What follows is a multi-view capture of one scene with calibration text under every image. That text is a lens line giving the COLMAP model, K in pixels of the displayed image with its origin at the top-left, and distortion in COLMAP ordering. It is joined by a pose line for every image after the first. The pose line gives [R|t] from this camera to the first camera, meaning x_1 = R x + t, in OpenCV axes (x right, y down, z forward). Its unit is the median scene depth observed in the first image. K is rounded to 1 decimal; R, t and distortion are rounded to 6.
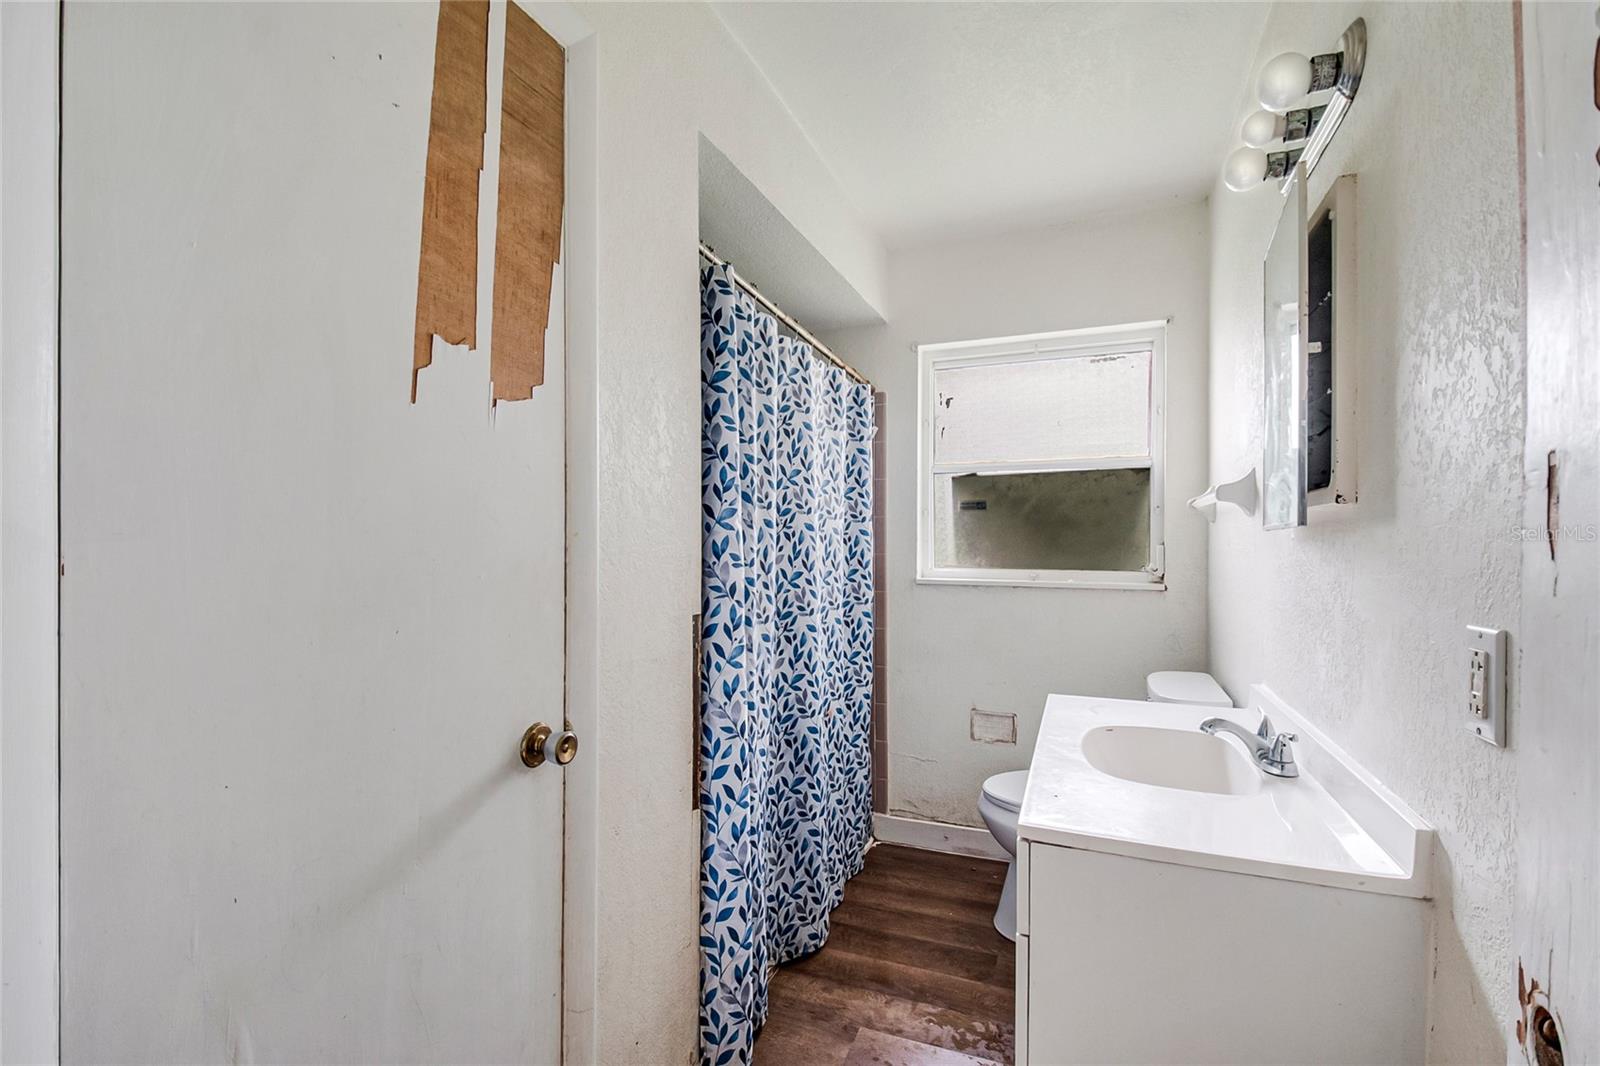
lens RADIAL K [[717.3, 0, 799.6], [0, 717.3, 538.4], [0, 0, 1]] dist [-0.003312, -0.000656]
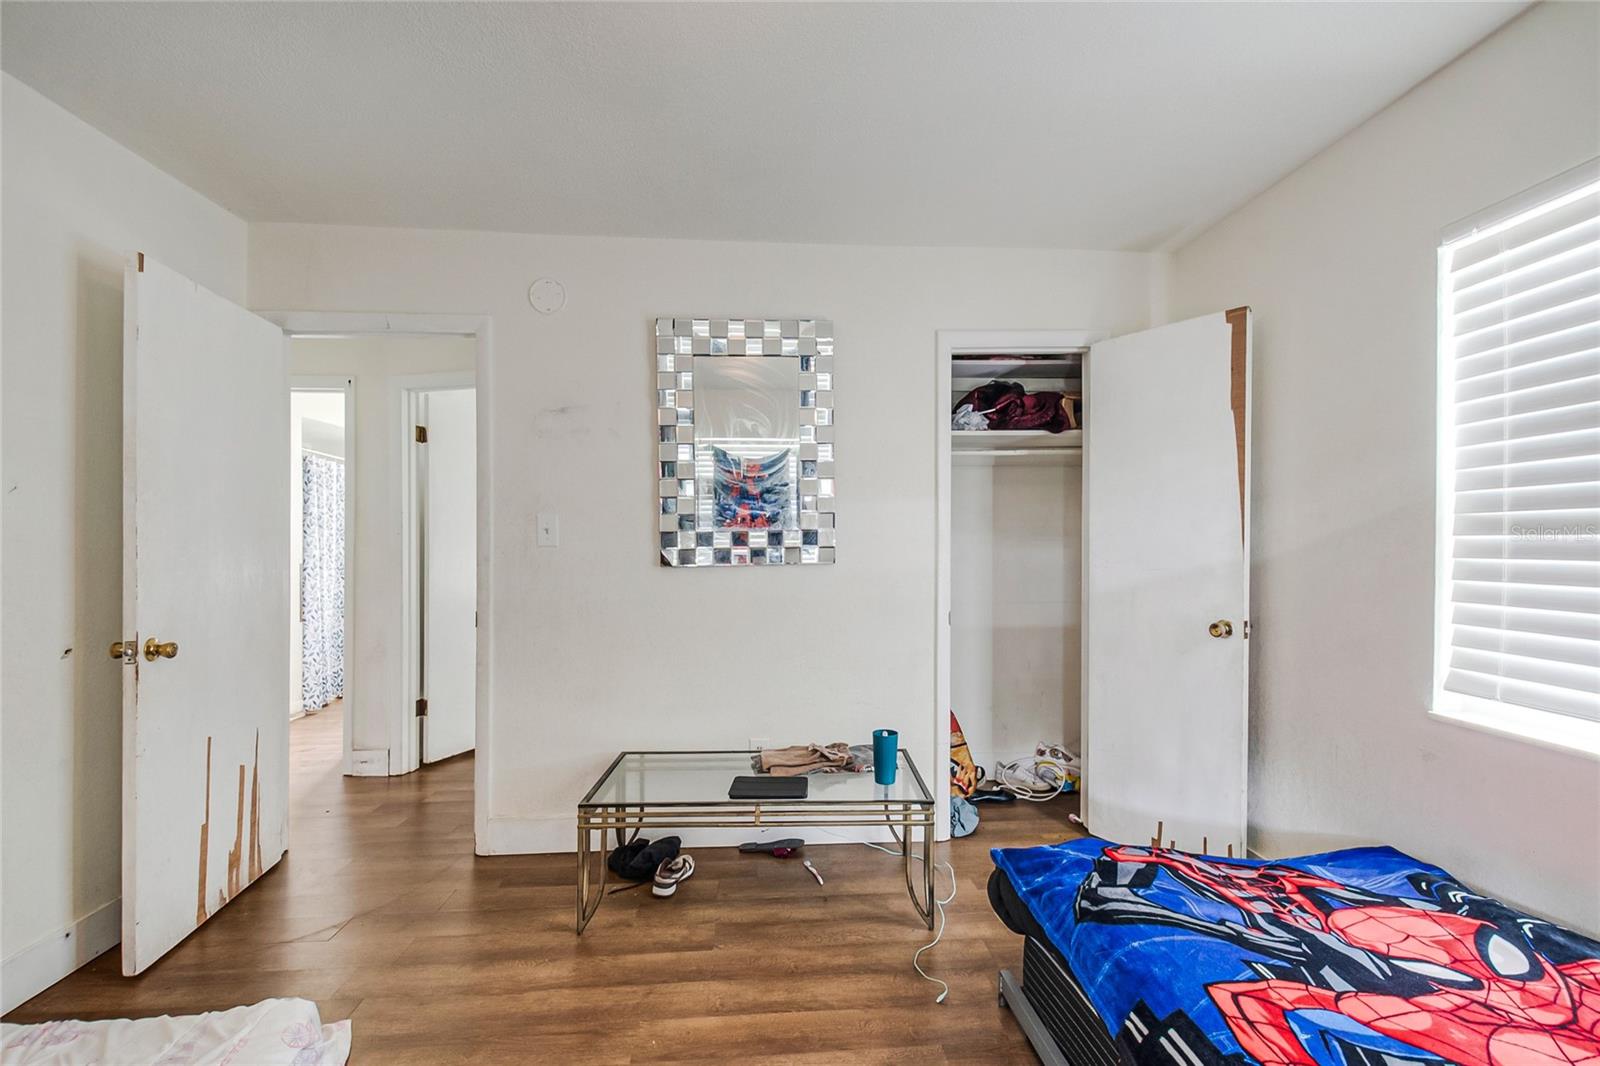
lens RADIAL K [[717.3, 0, 804.1], [0, 717.3, 540.5], [0, 0, 1]] dist [-0.003312, -0.000656]
pose [[0.891523, -0.002354, 0.452970, 0.418698], [0.001431, 0.999996, 0.002381, -0.004202], [-0.452974, -0.001474, 0.891522, -2.916015]]
